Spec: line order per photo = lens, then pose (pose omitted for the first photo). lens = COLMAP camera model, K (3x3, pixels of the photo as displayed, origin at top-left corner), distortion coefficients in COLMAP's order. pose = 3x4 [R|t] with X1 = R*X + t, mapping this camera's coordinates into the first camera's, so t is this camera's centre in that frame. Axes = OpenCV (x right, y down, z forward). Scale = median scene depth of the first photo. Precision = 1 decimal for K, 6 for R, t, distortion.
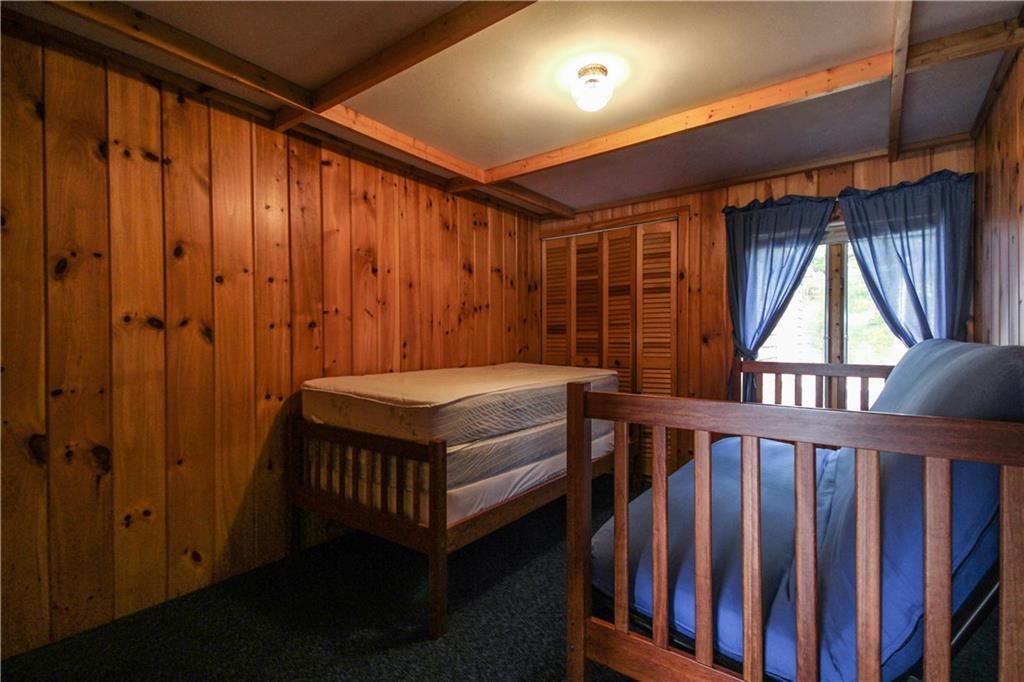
lens RADIAL K [[470.5, 0, 509.5], [0, 470.5, 339.3], [0, 0, 1]] dist [0.016785, -0.004022]
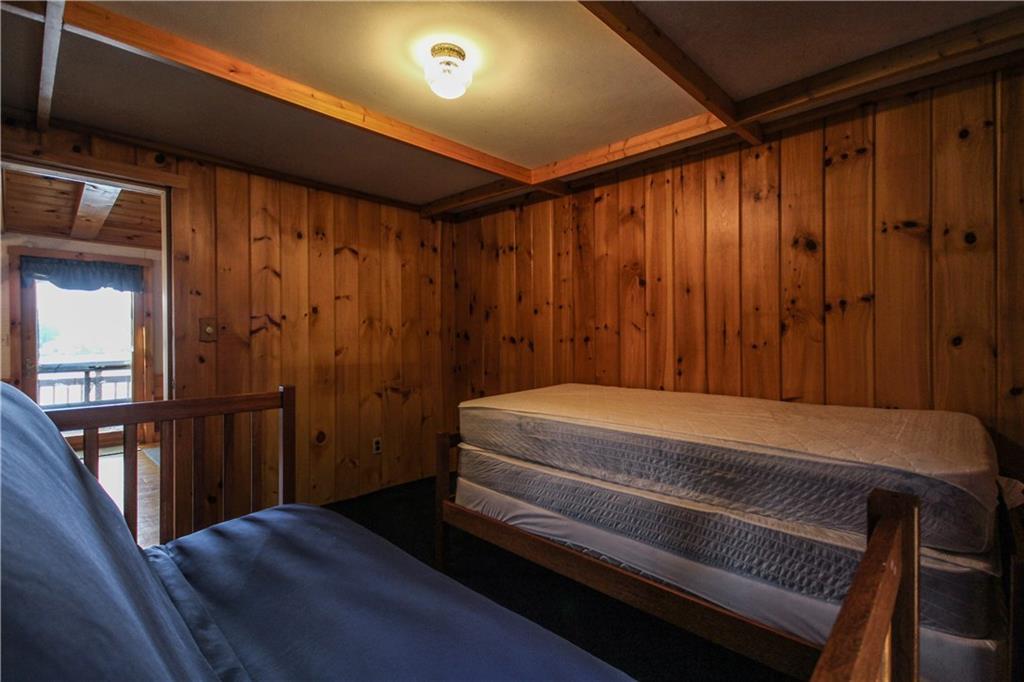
lens RADIAL K [[470.5, 0, 512.4], [0, 470.5, 339.4], [0, 0, 1]] dist [0.016785, -0.004022]
pose [[-0.126954, 0.004516, -0.991898, 0.748175], [-0.002596, 0.999985, 0.004885, -0.033492], [0.991905, 0.003195, -0.126941, 0.894817]]
